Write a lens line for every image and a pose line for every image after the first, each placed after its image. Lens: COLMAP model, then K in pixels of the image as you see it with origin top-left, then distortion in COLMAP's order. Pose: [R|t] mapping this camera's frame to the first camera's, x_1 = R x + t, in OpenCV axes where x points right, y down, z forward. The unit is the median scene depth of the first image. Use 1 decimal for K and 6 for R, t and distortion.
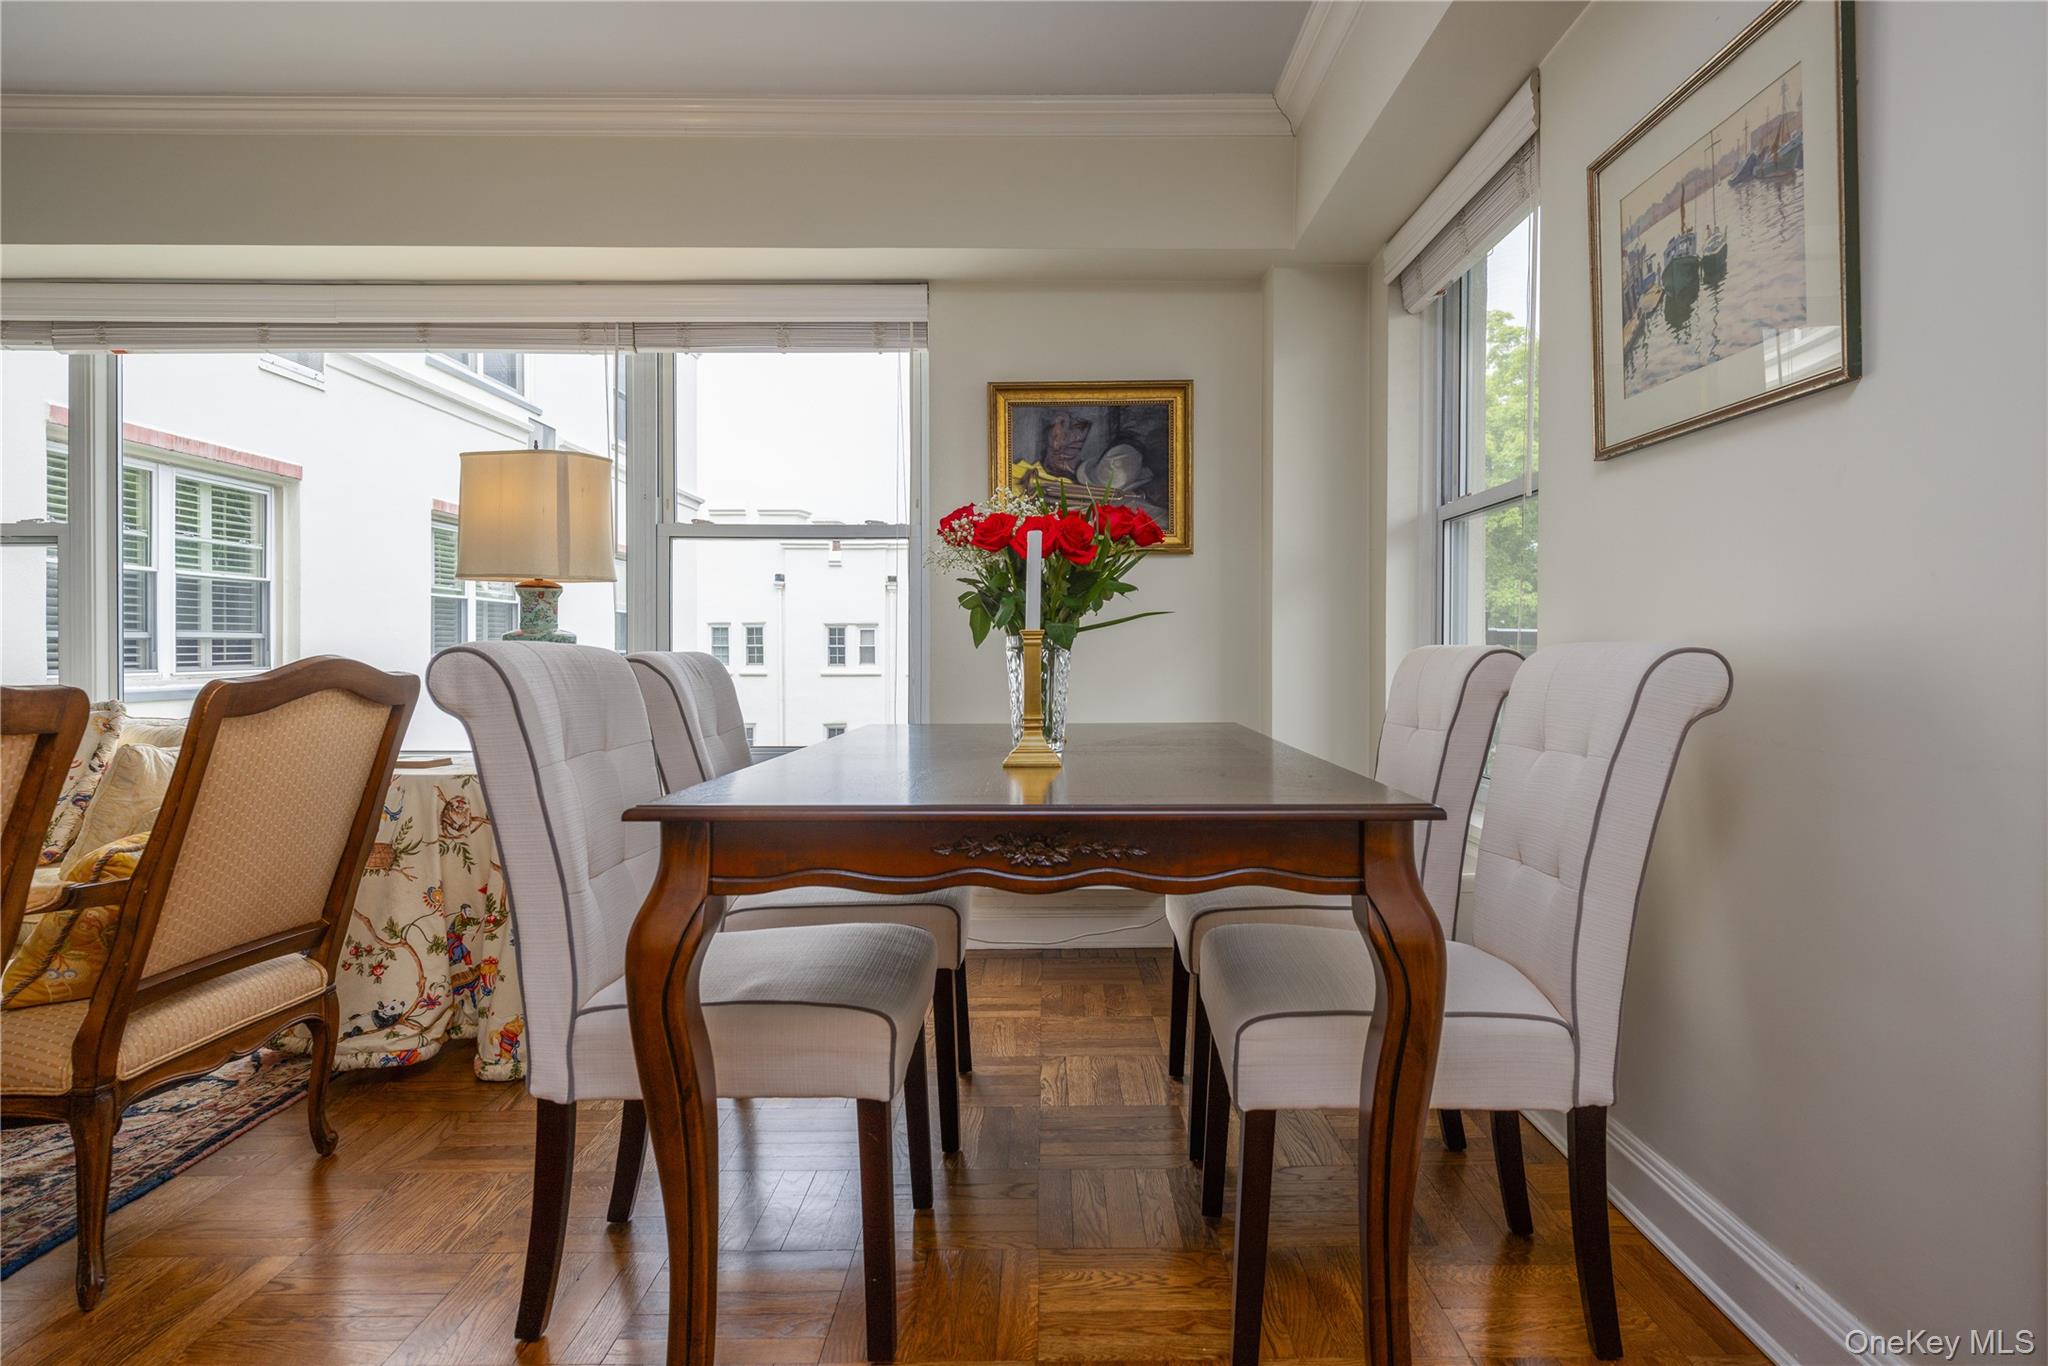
lens RADIAL K [[1167.1, 0, 1024.0], [0, 1167.1, 683.0], [0, 0, 1]] dist [0.005495, 0.000872]
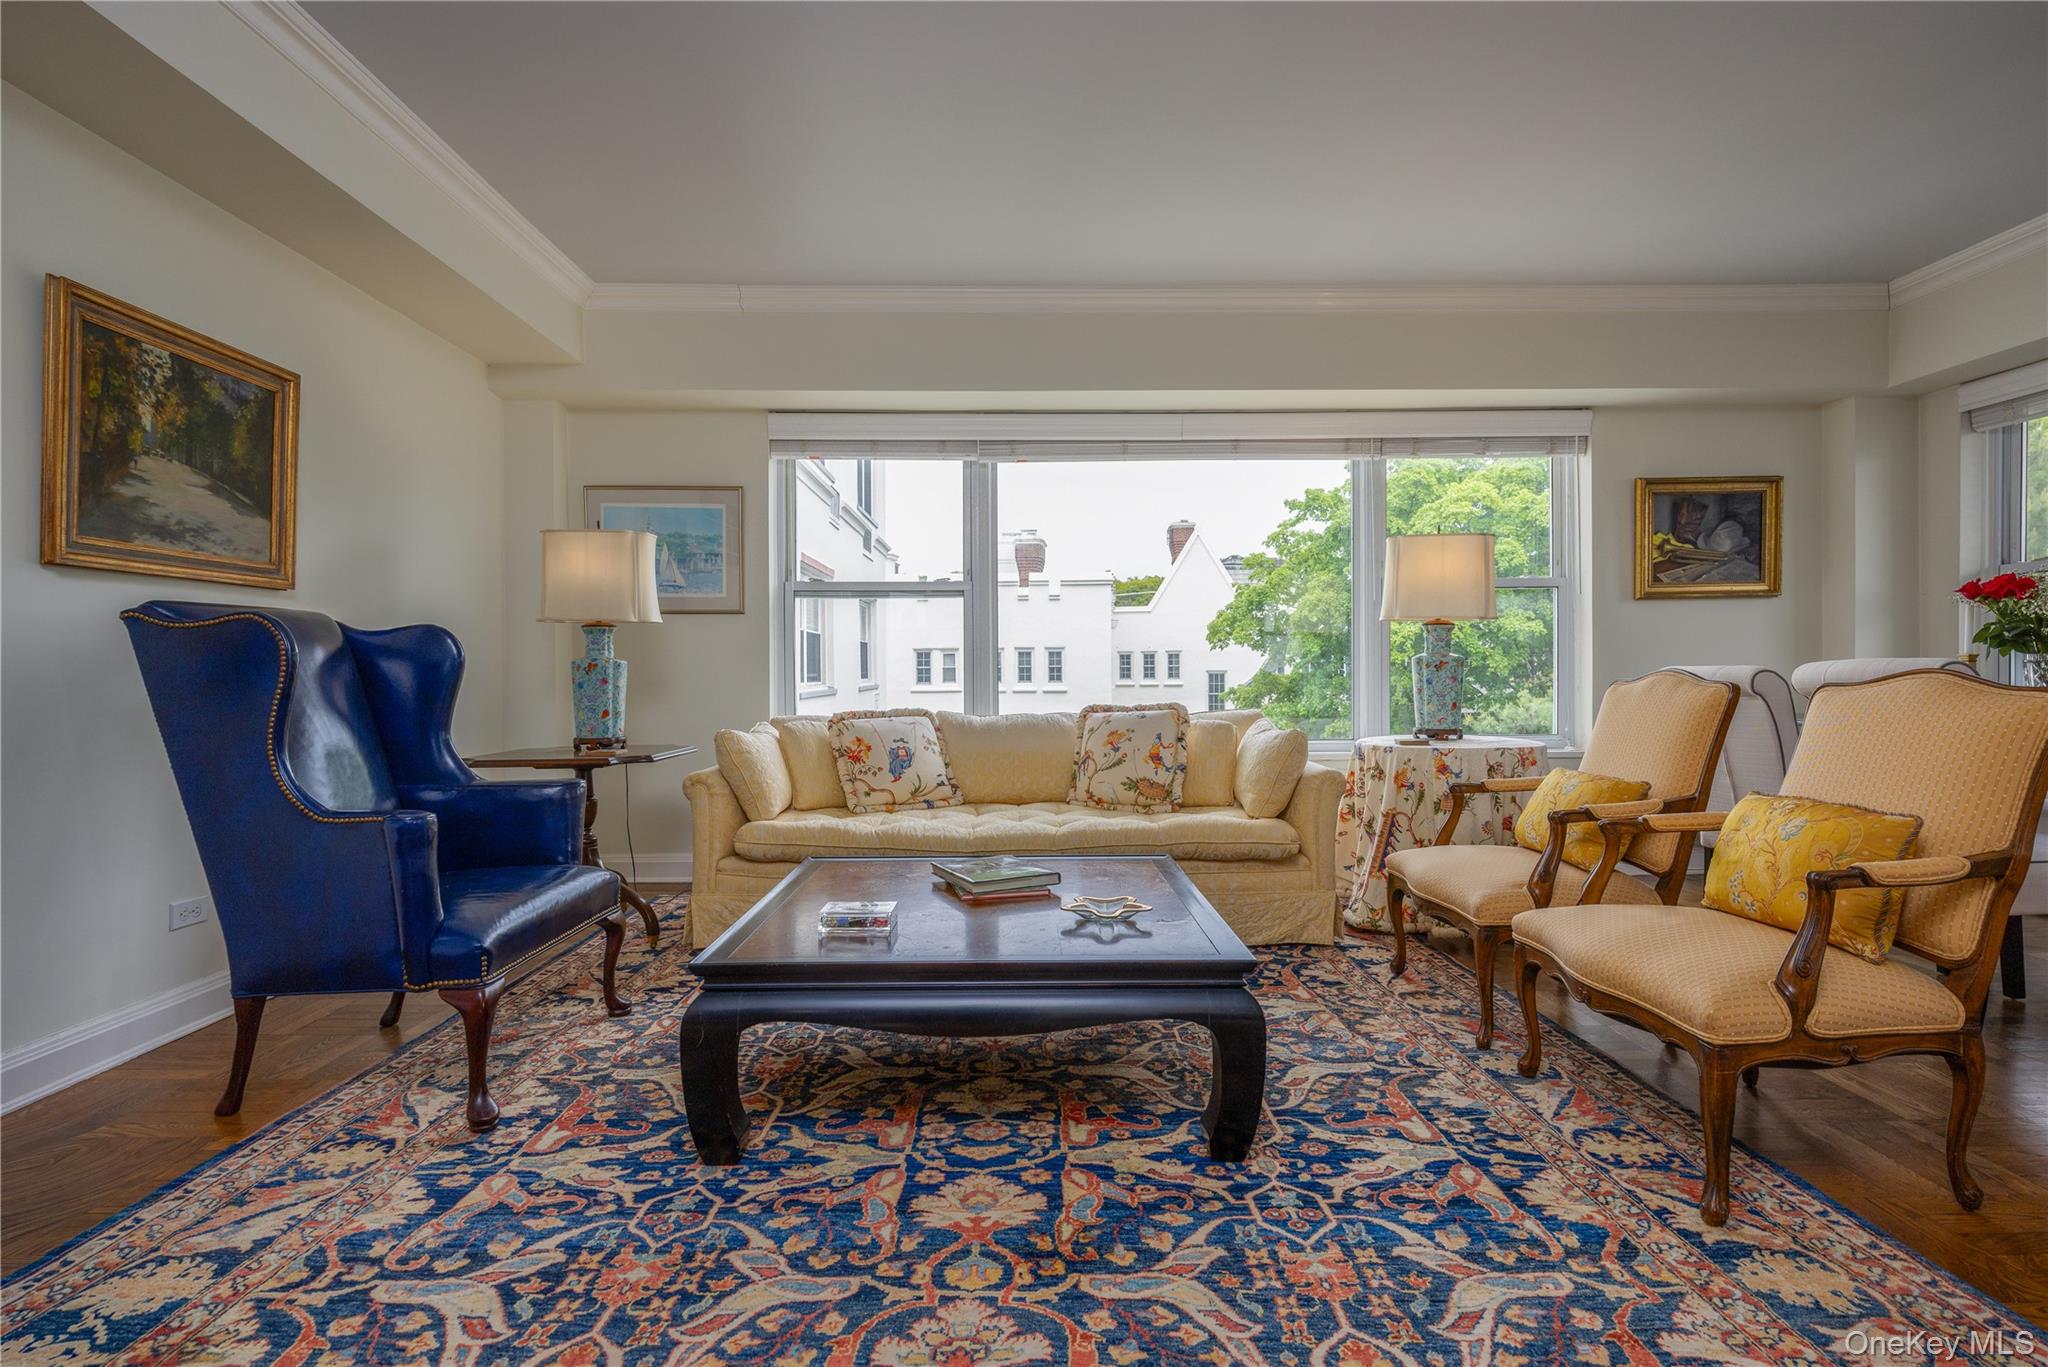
lens RADIAL K [[991.3, 0, 1024.0], [0, 991.3, 683.5], [0, 0, 1]] dist [-0.000876, -0.000288]
pose [[0.999977, -0.006033, 0.003162, -0.785005], [0.006080, 0.999871, -0.014860, 0.008013], [-0.003072, 0.014878, 0.999885, -0.209617]]
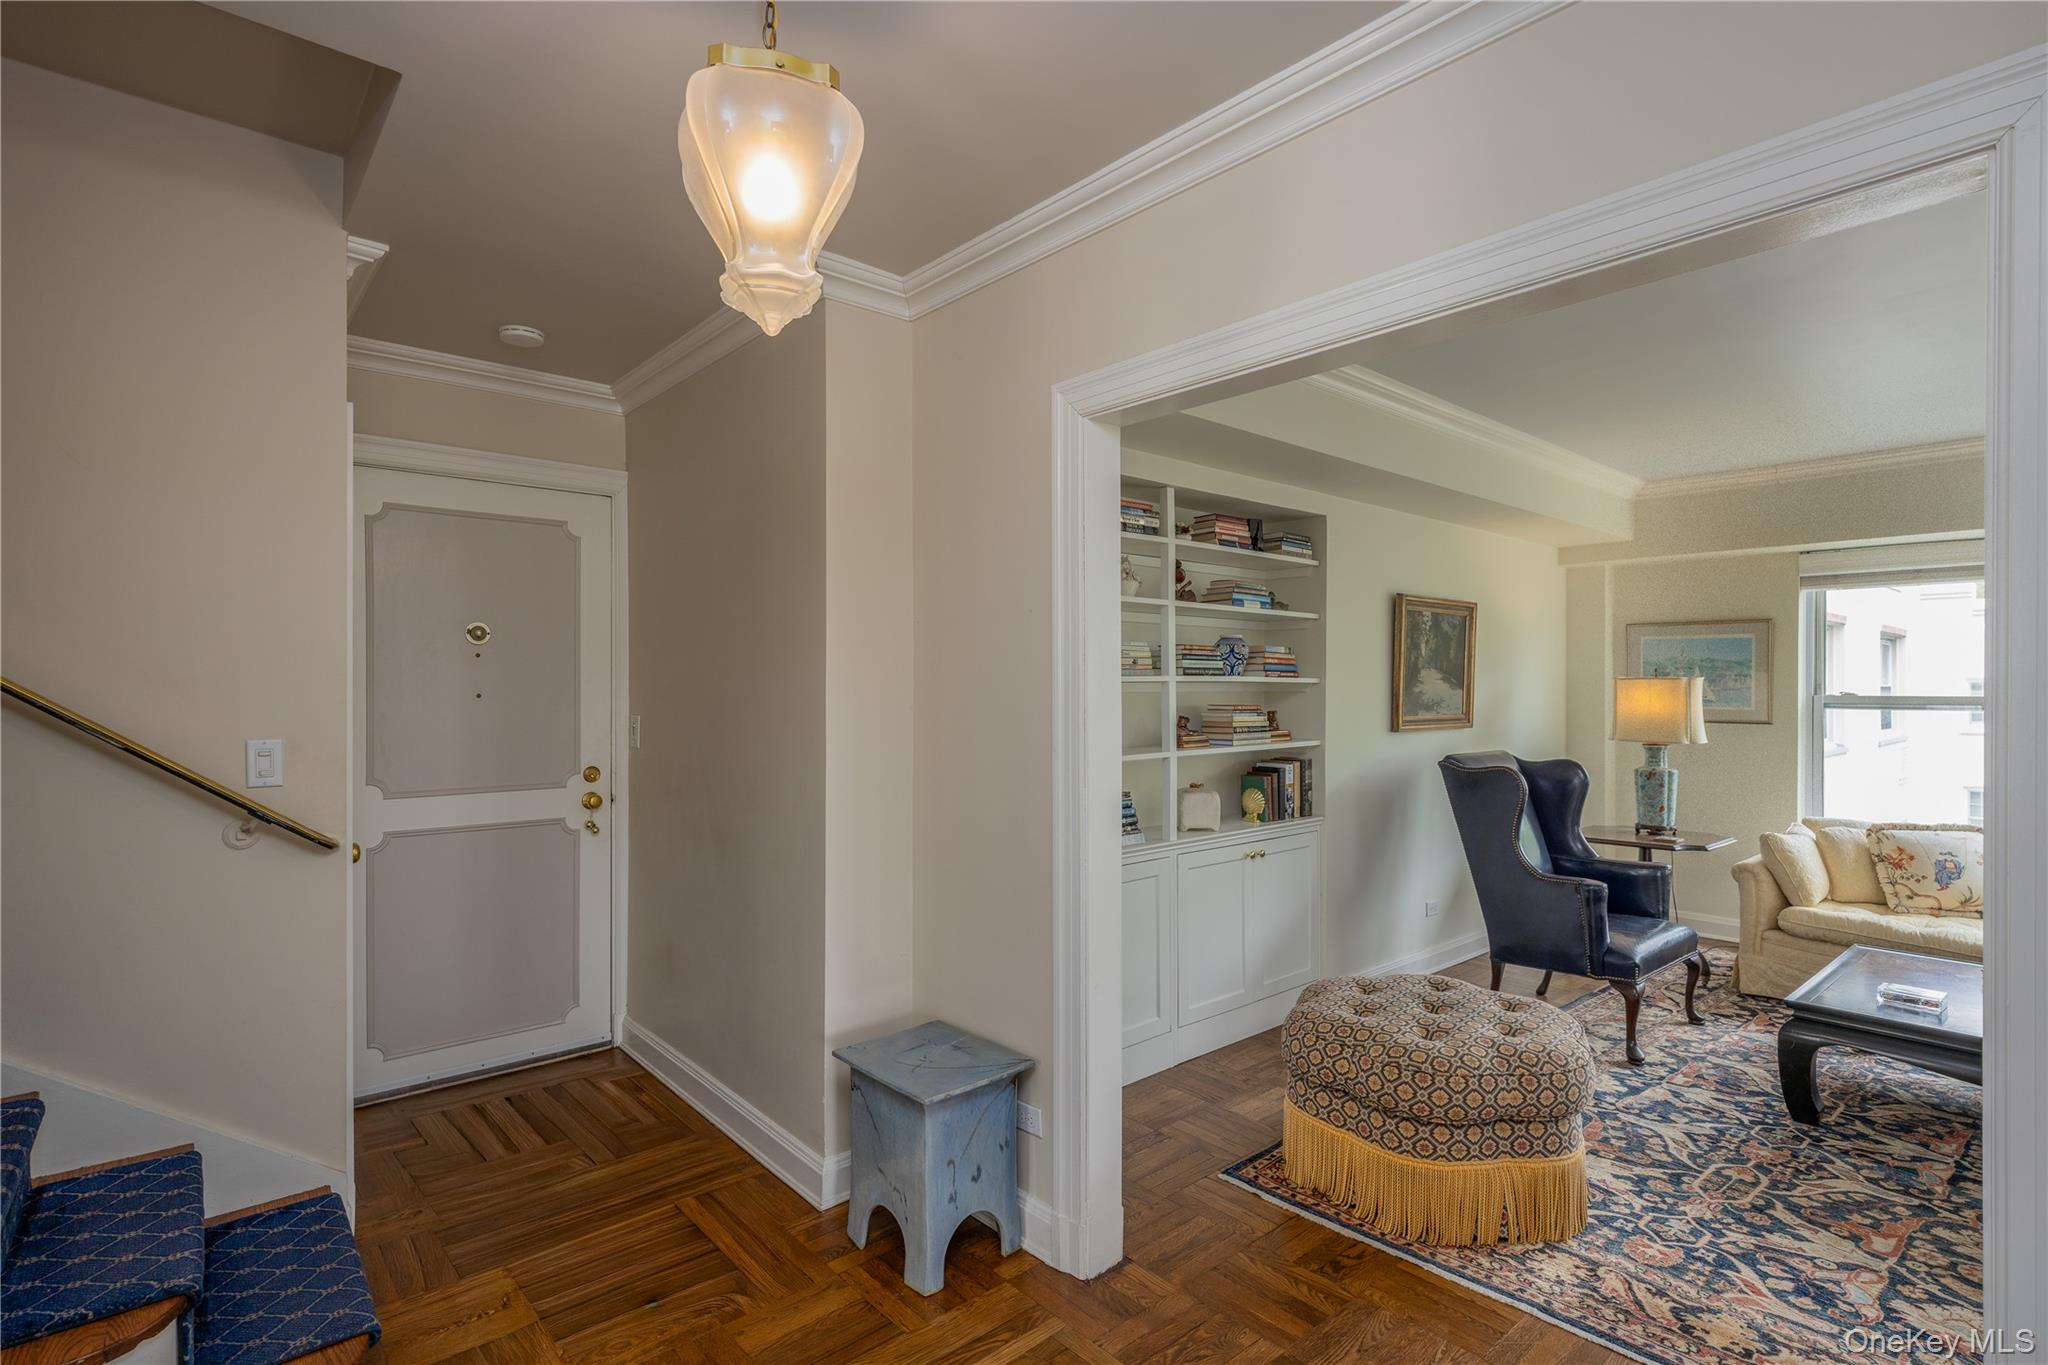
lens RADIAL K [[991.3, 0, 1024.0], [0, 991.3, 682.5], [0, 0, 1]] dist [-0.000876, -0.000288]
pose [[0.646515, -0.004939, -0.762886, -0.721919], [-0.021778, 0.999452, -0.024927, -0.098665], [0.762591, 0.032730, 0.646053, -0.779055]]
